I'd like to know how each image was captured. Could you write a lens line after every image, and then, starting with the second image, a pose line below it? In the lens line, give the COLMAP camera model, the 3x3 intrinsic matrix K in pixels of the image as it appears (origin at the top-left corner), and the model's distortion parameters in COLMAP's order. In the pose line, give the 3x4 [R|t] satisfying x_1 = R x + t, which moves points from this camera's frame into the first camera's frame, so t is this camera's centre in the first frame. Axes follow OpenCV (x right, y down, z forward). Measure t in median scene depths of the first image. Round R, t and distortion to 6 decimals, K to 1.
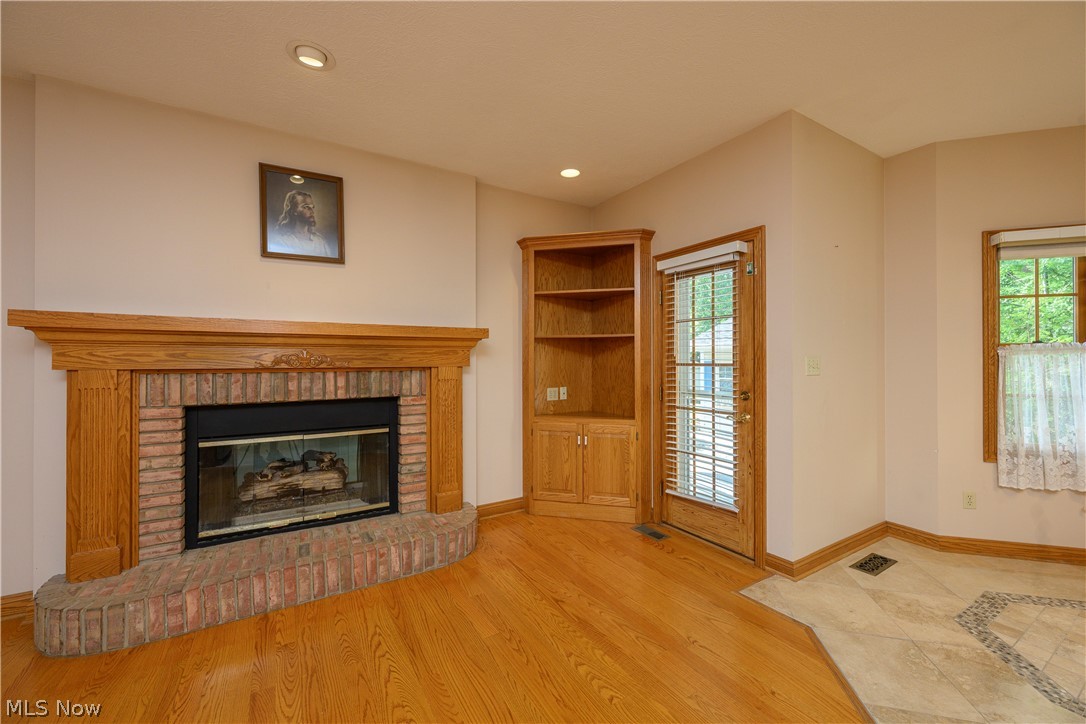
lens RADIAL K [[429.5, 0, 542.0], [0, 429.5, 360.7], [0, 0, 1]] dist [0.000540, 0.000659]
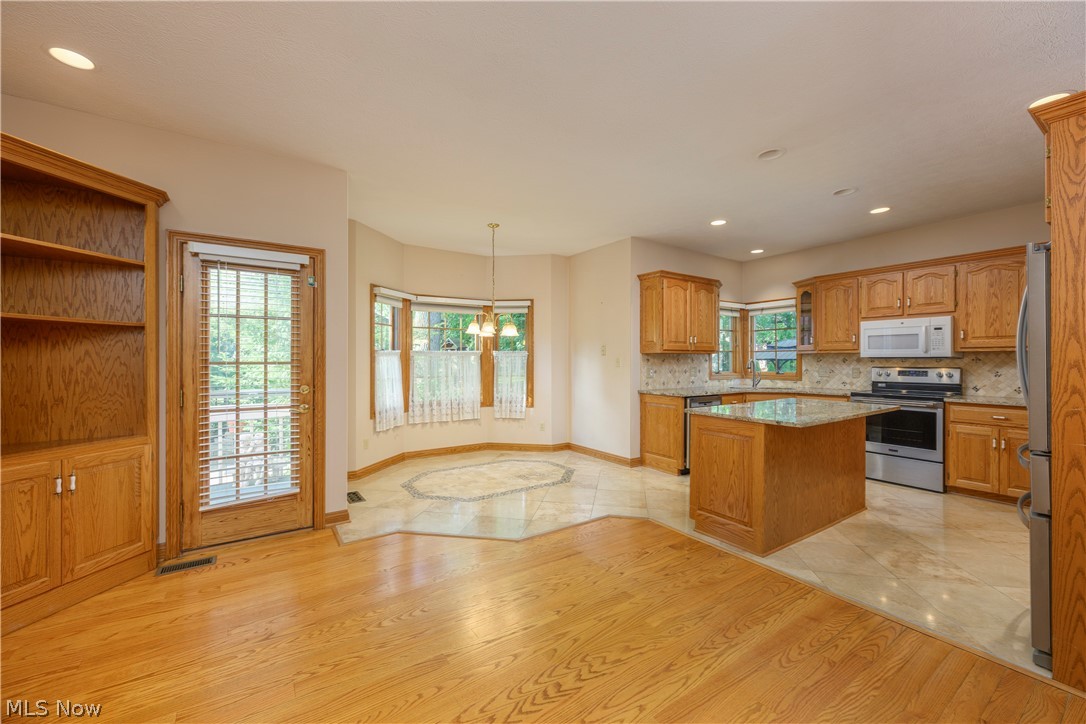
lens RADIAL K [[429.5, 0, 539.6], [0, 429.5, 357.6], [0, 0, 1]] dist [0.000540, 0.000659]
pose [[-0.045918, 0.007414, 0.998918, -0.692216], [-0.003044, 0.999967, -0.007561, 0.002432], [-0.998941, -0.003388, -0.045894, 0.405169]]
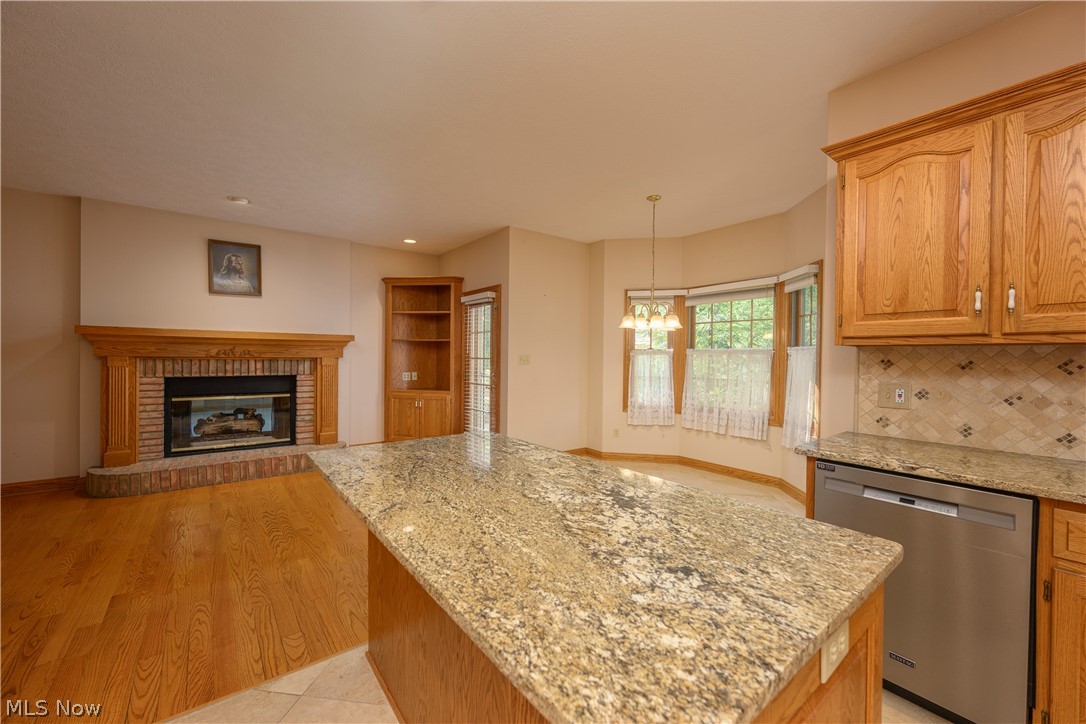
lens RADIAL K [[429.5, 0, 541.0], [0, 429.5, 359.7], [0, 0, 1]] dist [0.000540, 0.000659]
pose [[0.993313, 0.012267, 0.114798, 0.446337], [-0.013551, 0.999854, 0.010418, -0.007867], [-0.114653, -0.011904, 0.993334, -0.818827]]
